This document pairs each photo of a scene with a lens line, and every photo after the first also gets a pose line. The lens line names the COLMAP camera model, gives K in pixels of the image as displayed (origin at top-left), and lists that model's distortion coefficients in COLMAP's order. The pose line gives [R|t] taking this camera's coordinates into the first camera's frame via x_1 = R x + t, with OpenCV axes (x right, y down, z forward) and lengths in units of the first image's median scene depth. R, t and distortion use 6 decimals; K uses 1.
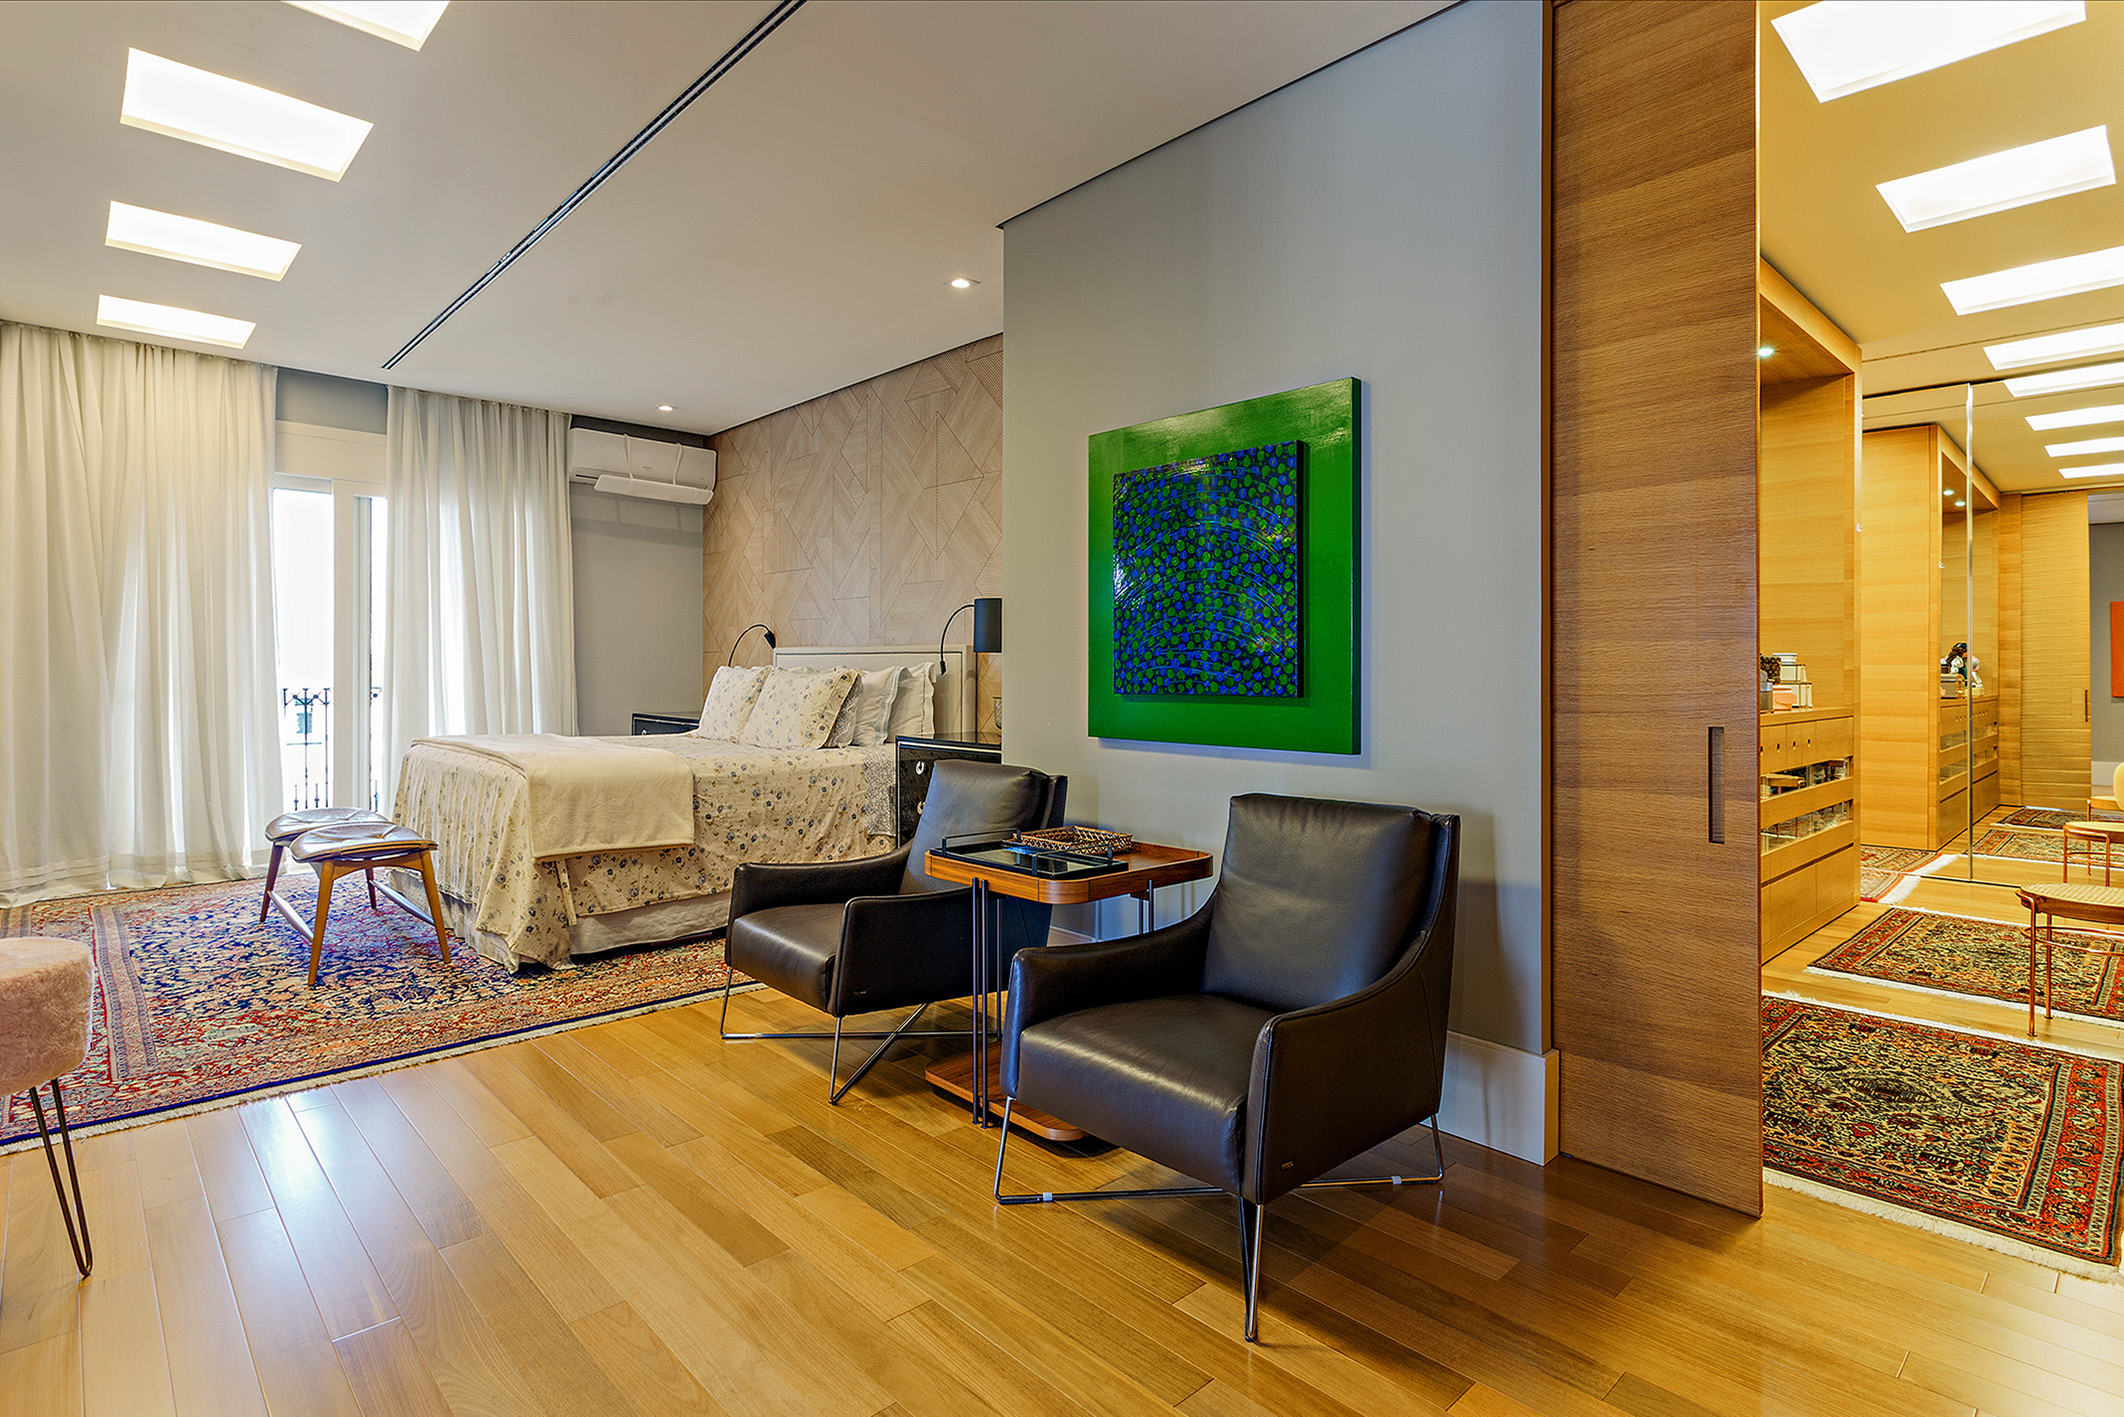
lens RADIAL K [[1047.3, 0, 1068.4], [0, 1047.3, 691.2], [0, 0, 1]] dist [0.005194, -0.000574]
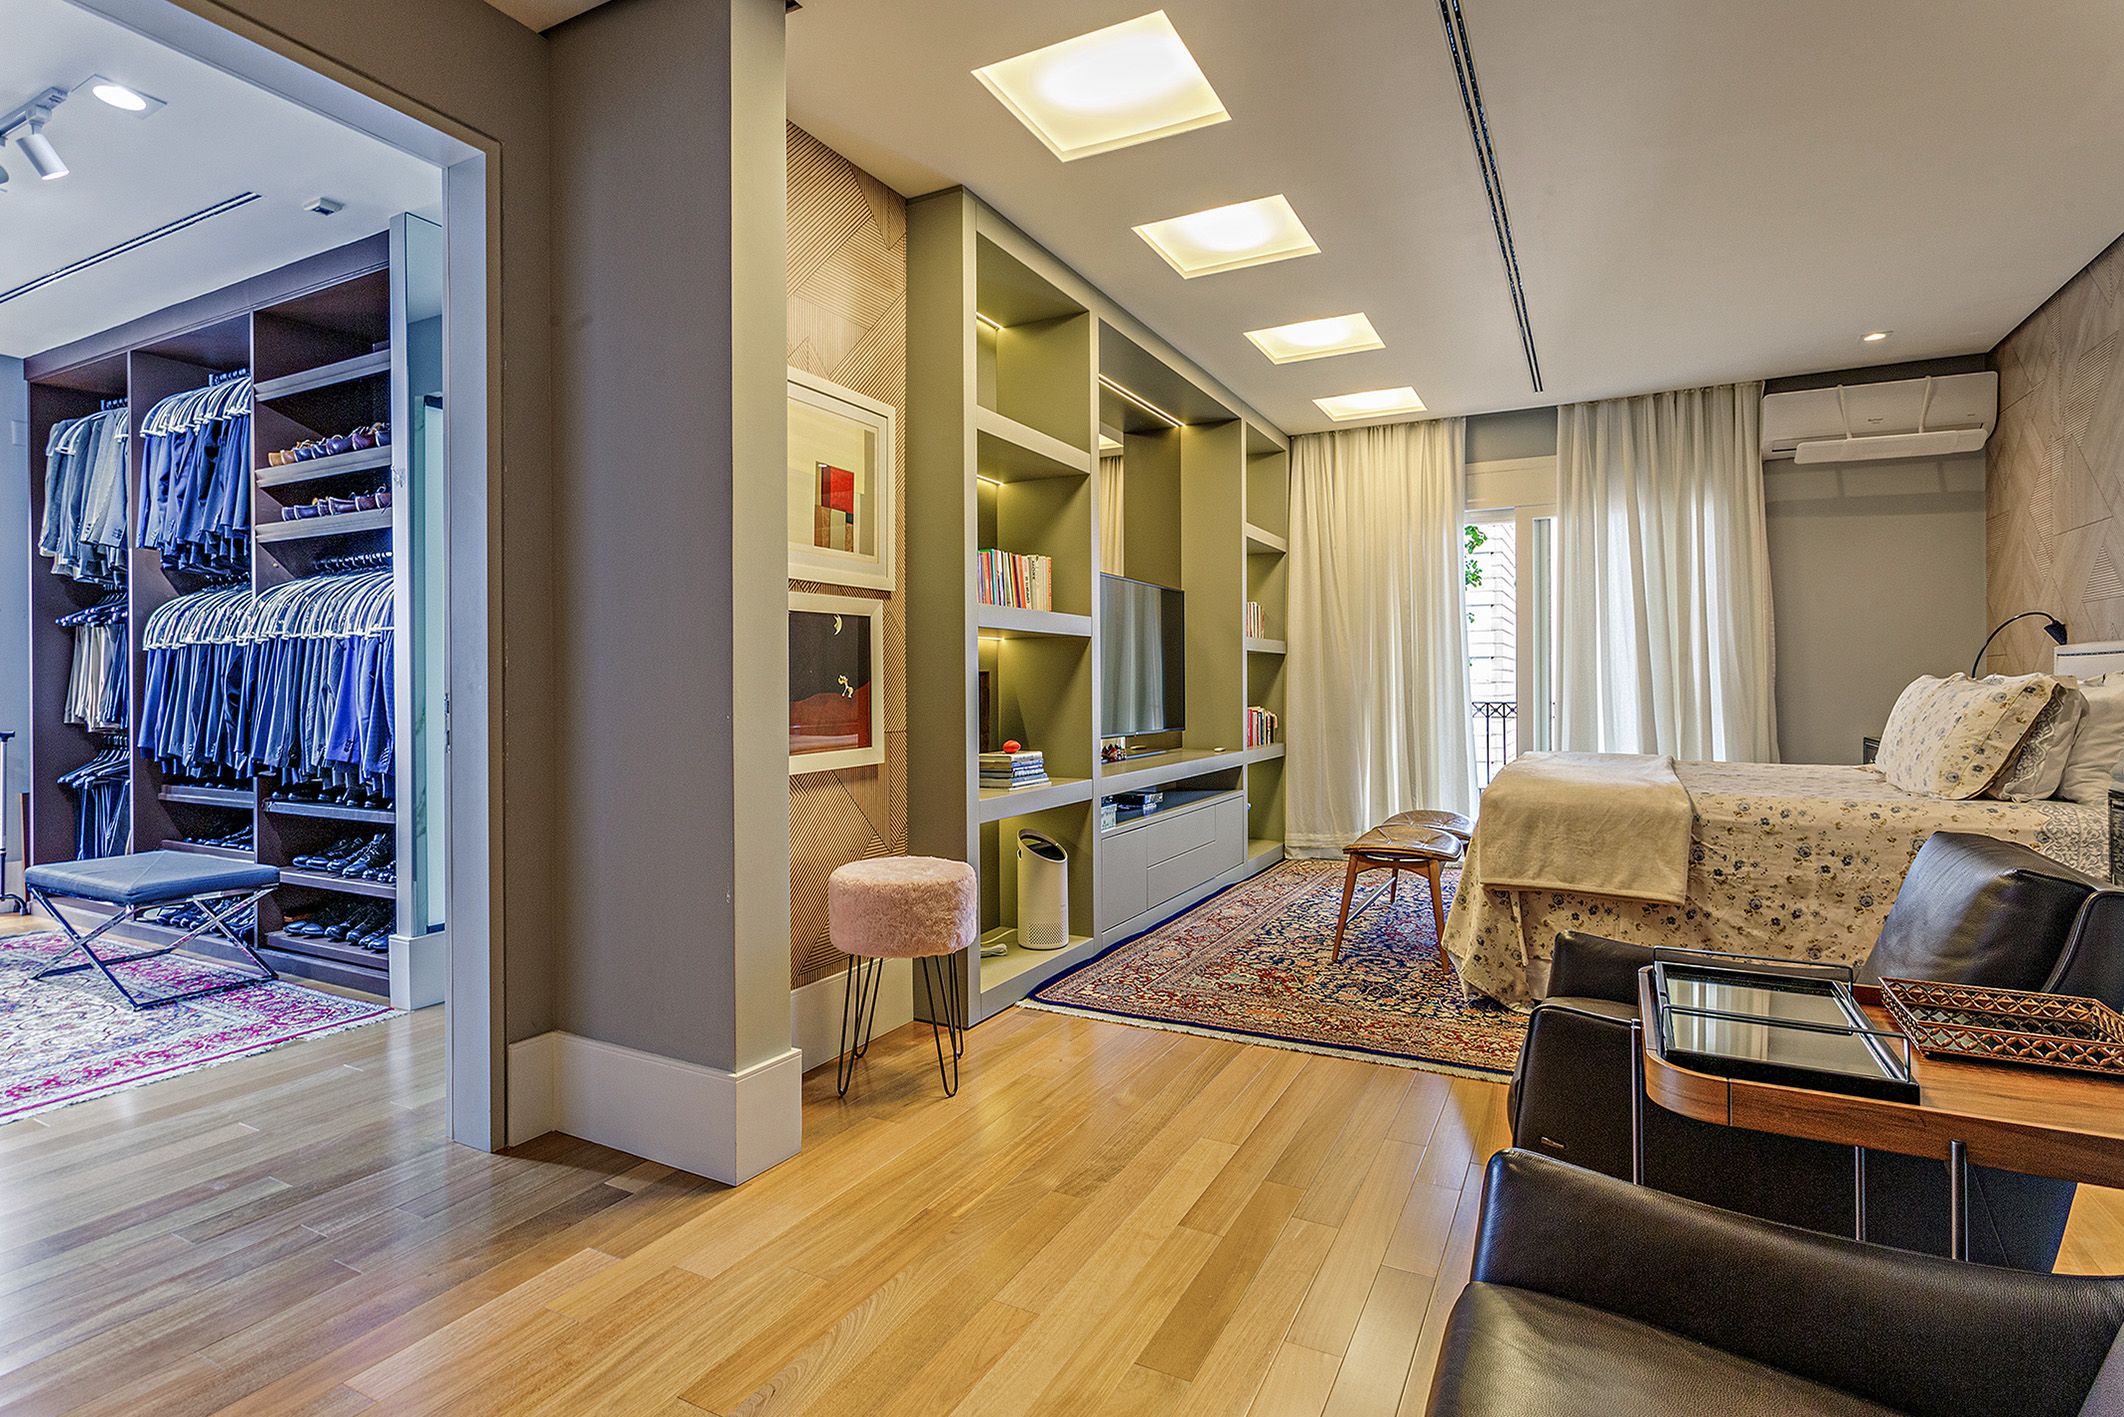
lens RADIAL K [[1047.3, 0, 1064.9], [0, 1047.3, 707.0], [0, 0, 1]] dist [0.005194, -0.000574]
pose [[0.324279, 0.009144, -0.945917, 0.209605], [-0.010131, 0.999929, 0.006193, -0.000716], [0.945907, 0.007575, 0.324349, 0.280761]]
